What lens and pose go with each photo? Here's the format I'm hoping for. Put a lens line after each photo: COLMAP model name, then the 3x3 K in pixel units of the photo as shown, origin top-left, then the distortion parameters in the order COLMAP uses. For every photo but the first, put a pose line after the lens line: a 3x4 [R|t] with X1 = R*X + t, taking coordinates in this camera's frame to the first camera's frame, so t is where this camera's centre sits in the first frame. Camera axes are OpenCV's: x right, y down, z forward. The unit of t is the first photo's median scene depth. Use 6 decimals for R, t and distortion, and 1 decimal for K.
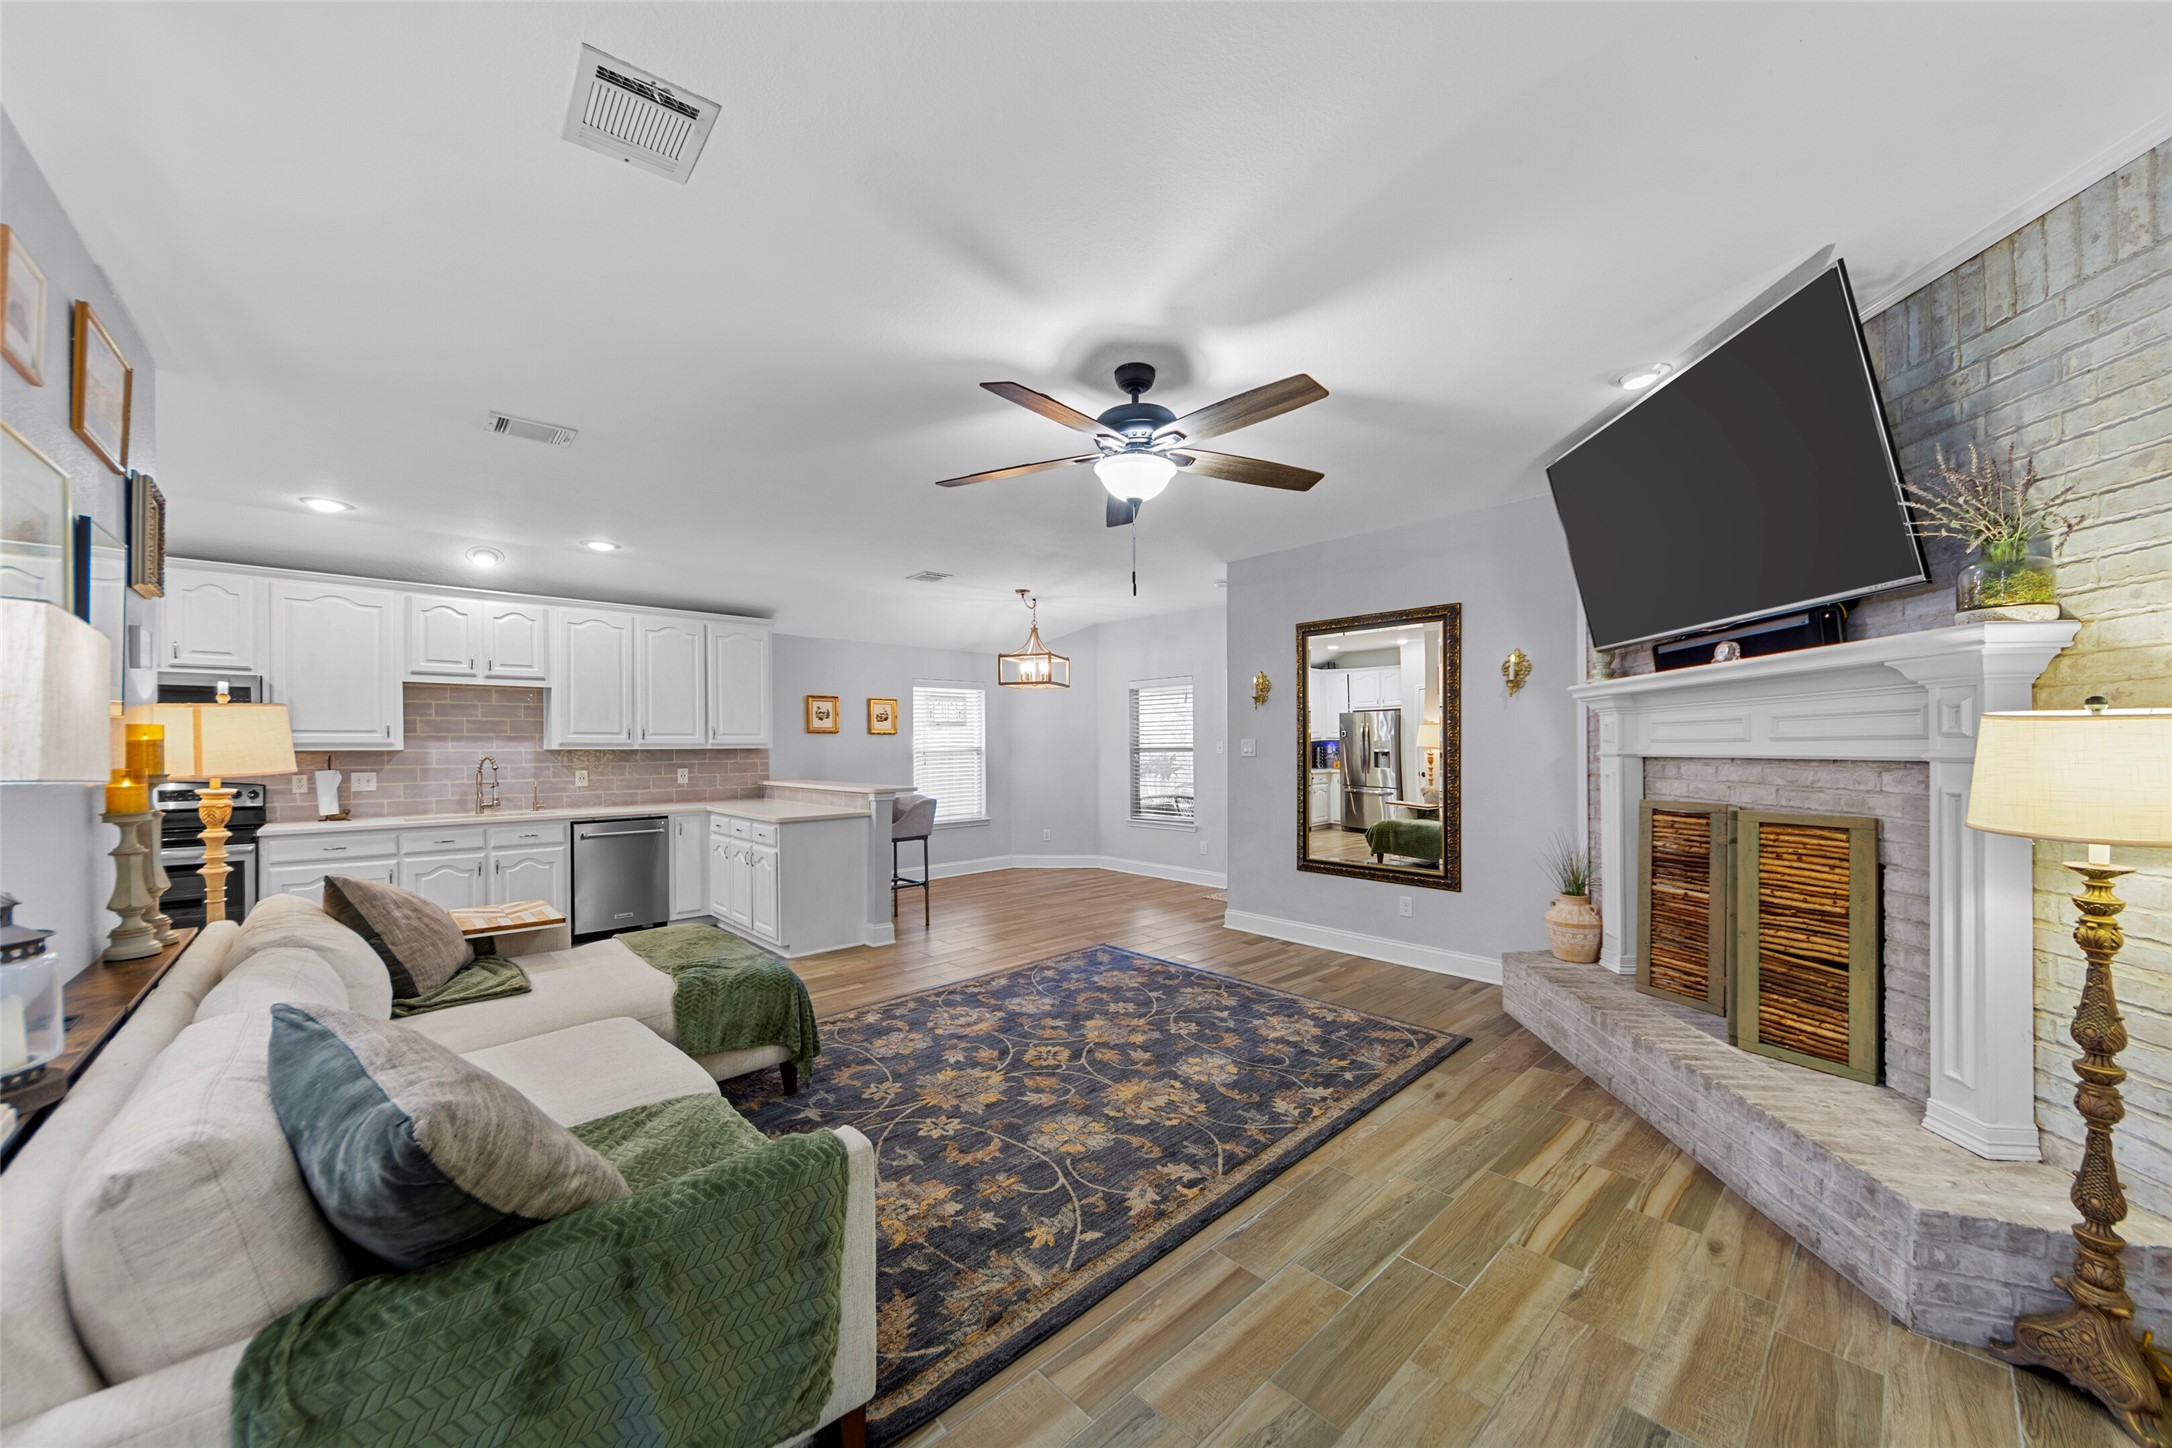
lens RADIAL K [[783.3, 0, 1089.5], [0, 783.3, 744.2], [0, 0, 1]] dist [0.001918, 0.000081]
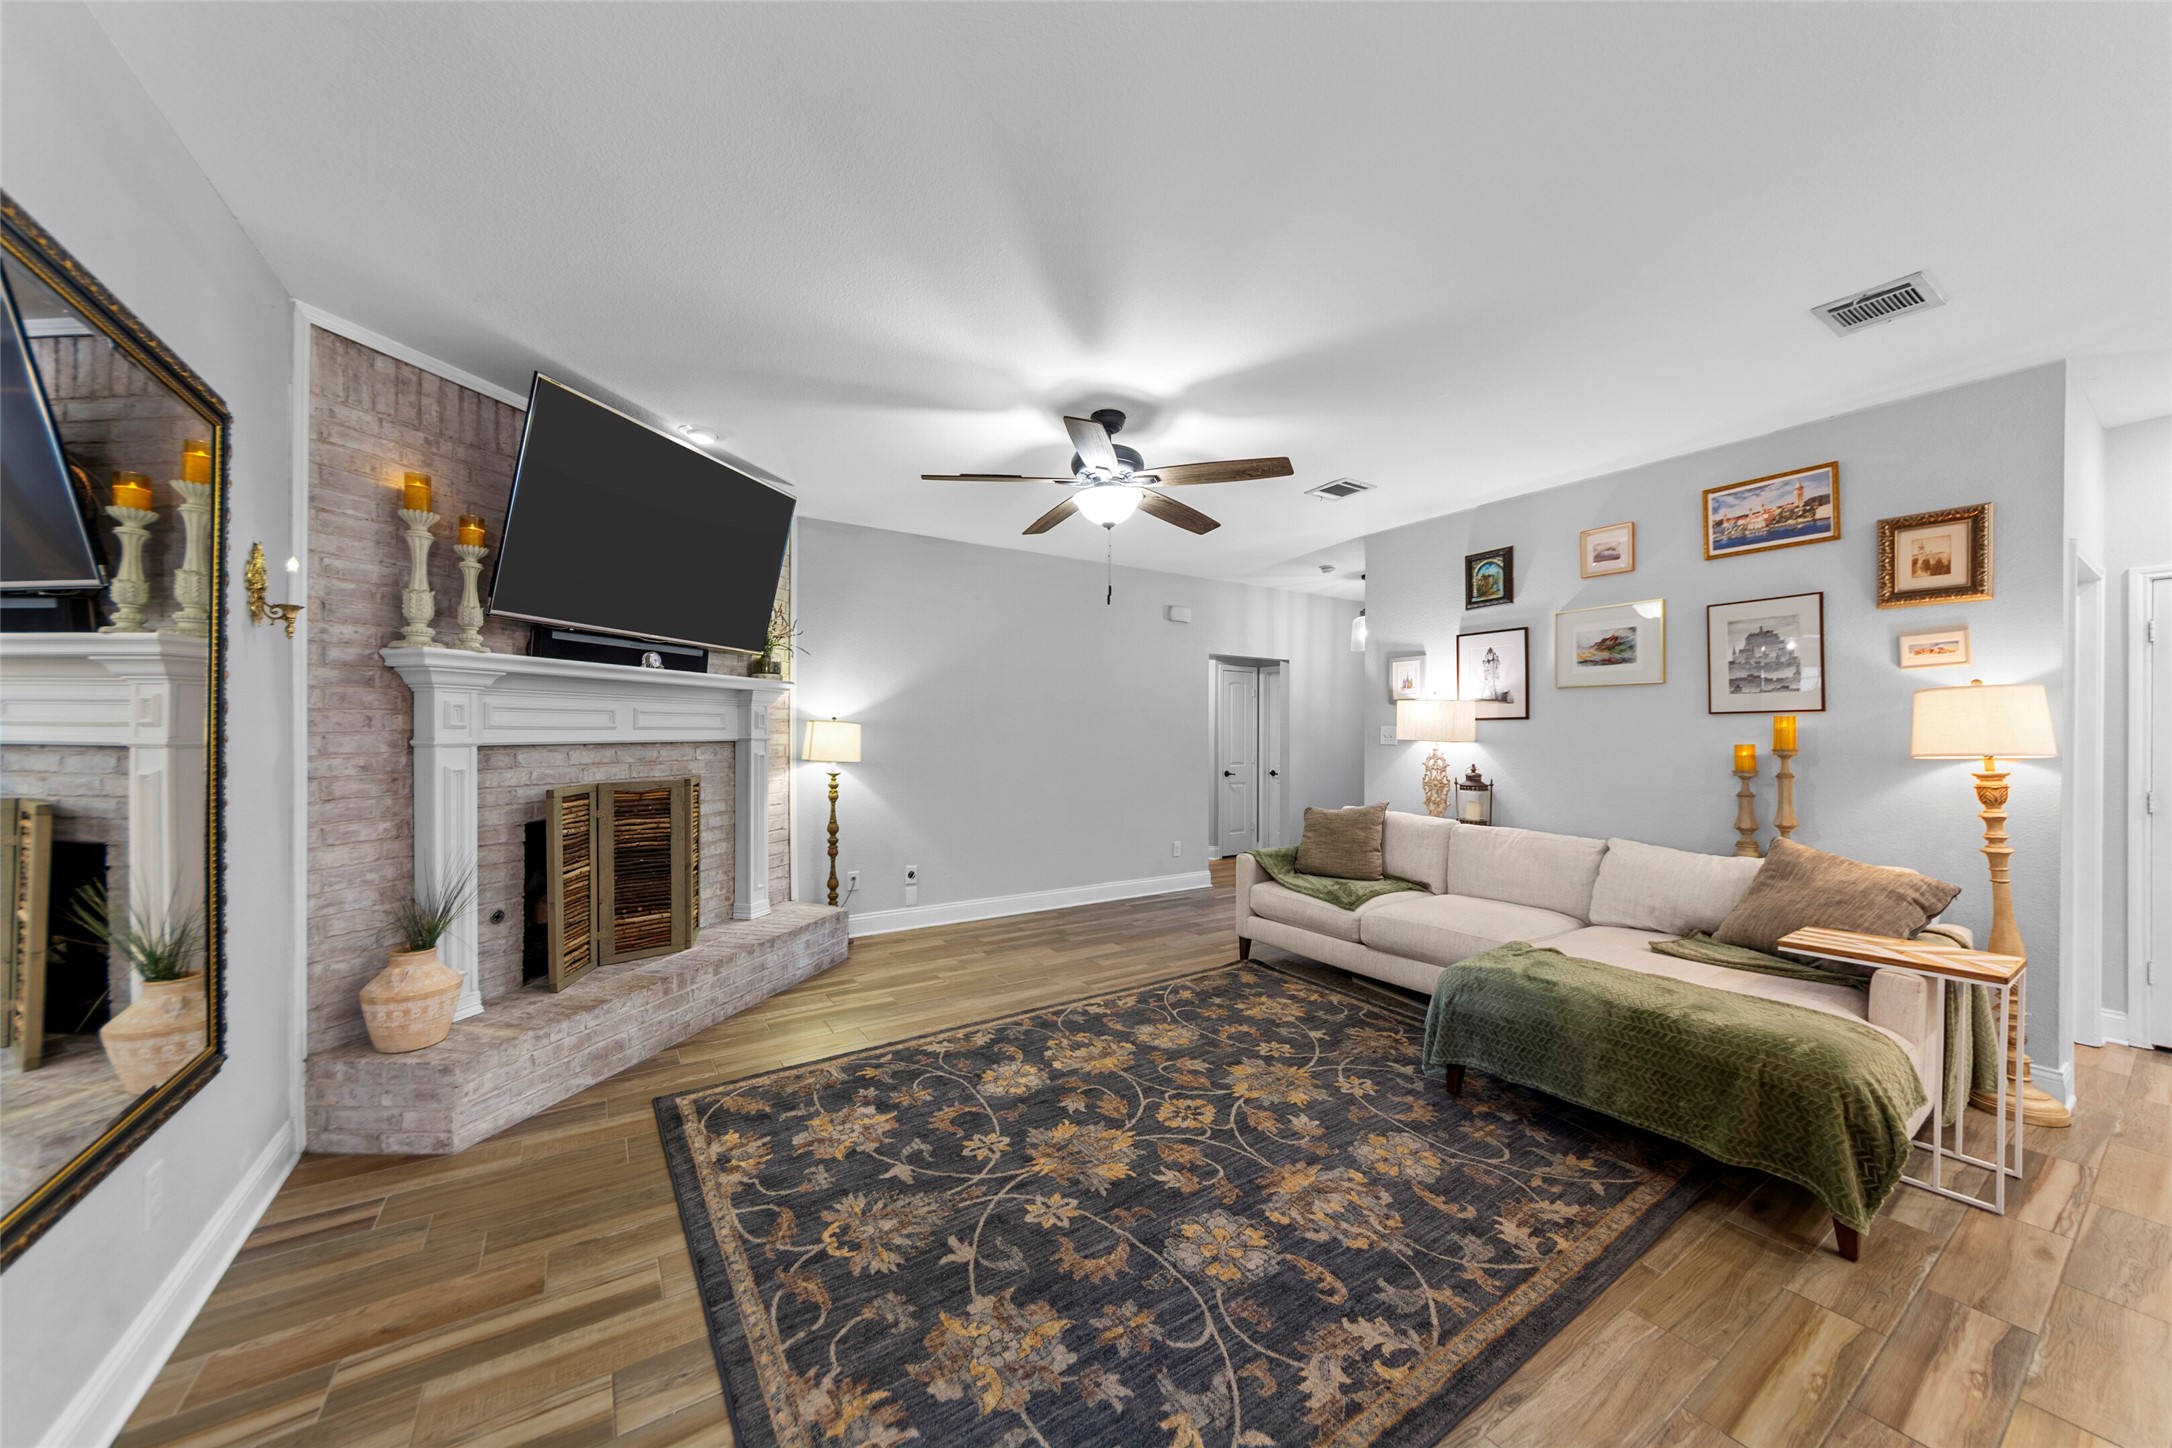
lens RADIAL K [[771.6, 0, 1090.9], [0, 771.6, 731.9], [0, 0, 1]] dist [-0.002125, -0.000440]
pose [[-0.986491, 0.002783, 0.163789, -0.064538], [0.002281, 0.999992, -0.003255, 0.003694], [-0.163797, -0.002837, -0.986490, 1.315808]]
